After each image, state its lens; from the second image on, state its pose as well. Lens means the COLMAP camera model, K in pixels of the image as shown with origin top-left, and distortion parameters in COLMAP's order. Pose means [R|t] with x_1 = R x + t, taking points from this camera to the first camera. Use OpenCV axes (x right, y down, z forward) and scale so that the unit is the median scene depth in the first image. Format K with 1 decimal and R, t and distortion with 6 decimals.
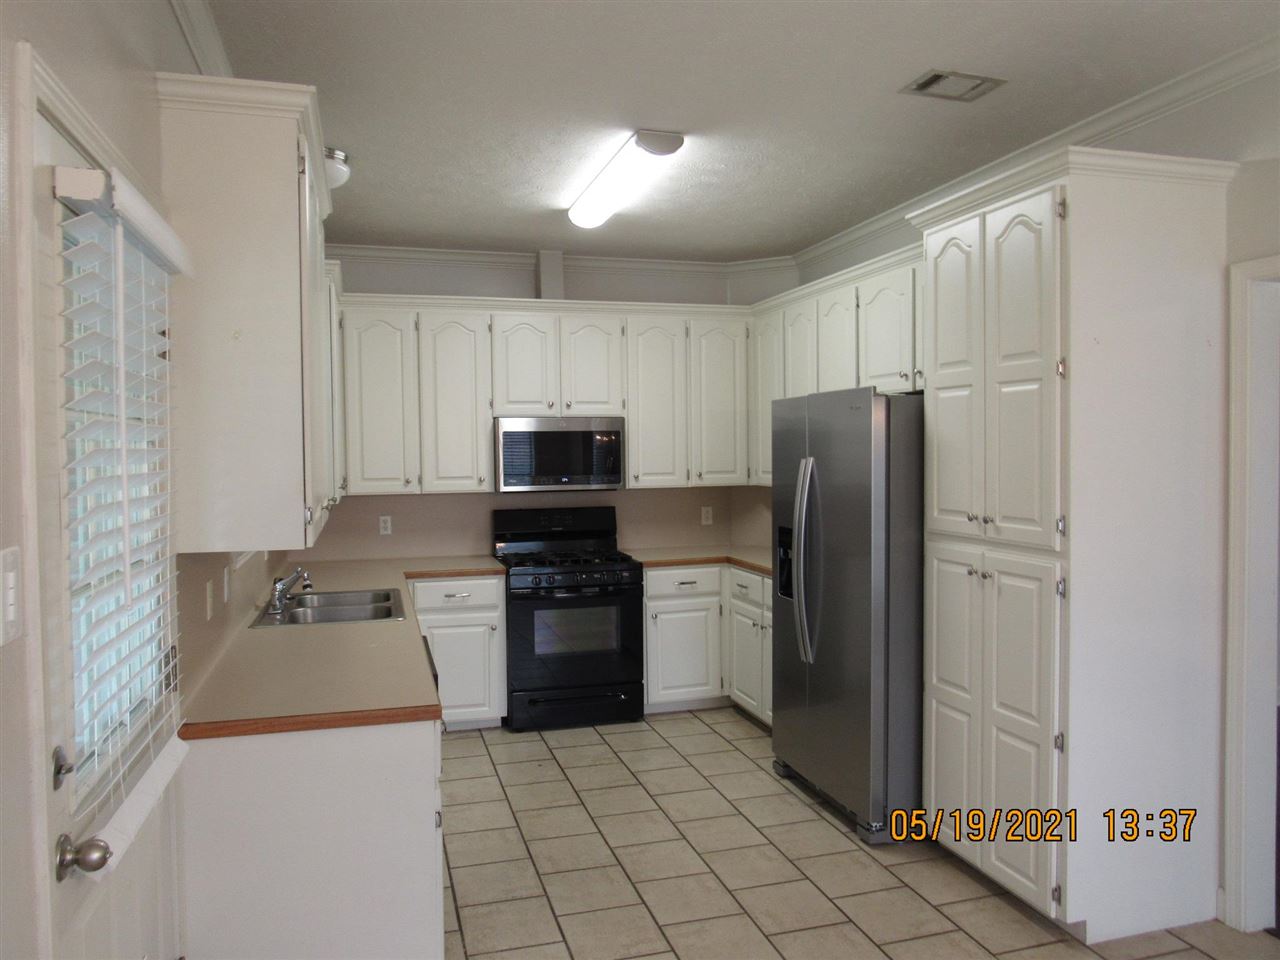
lens RADIAL K [[919.2, 0, 637.7], [0, 919.2, 484.3], [0, 0, 1]] dist [-0.001979, 0.011317]
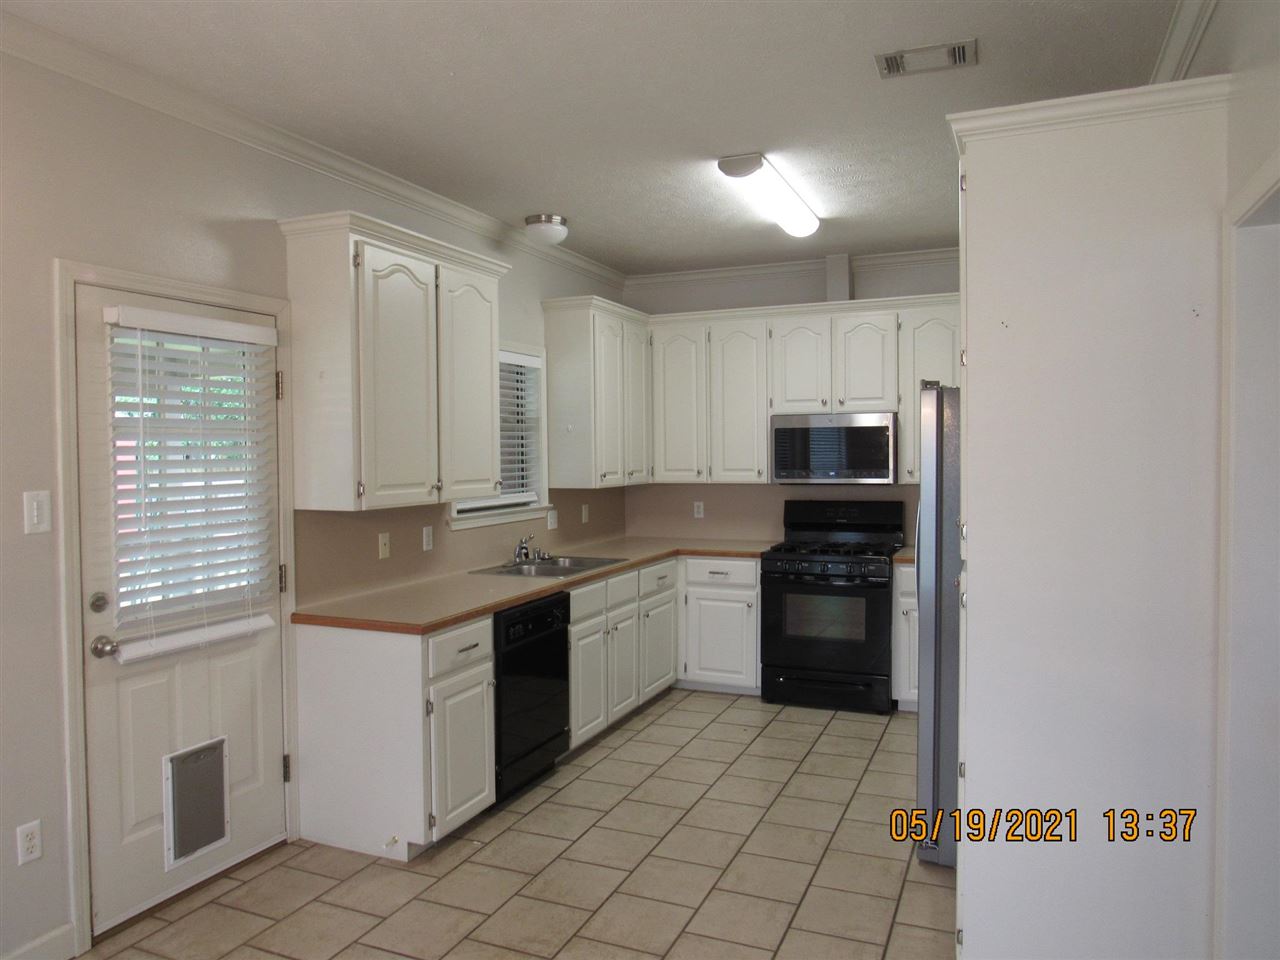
lens RADIAL K [[919.2, 0, 638.2], [0, 919.2, 484.3], [0, 0, 1]] dist [-0.001979, 0.011317]
pose [[0.770698, 0.025994, -0.636670, 0.462695], [-0.020614, 0.999662, 0.015860, -0.005254], [0.636867, 0.000901, 0.770973, 0.056921]]
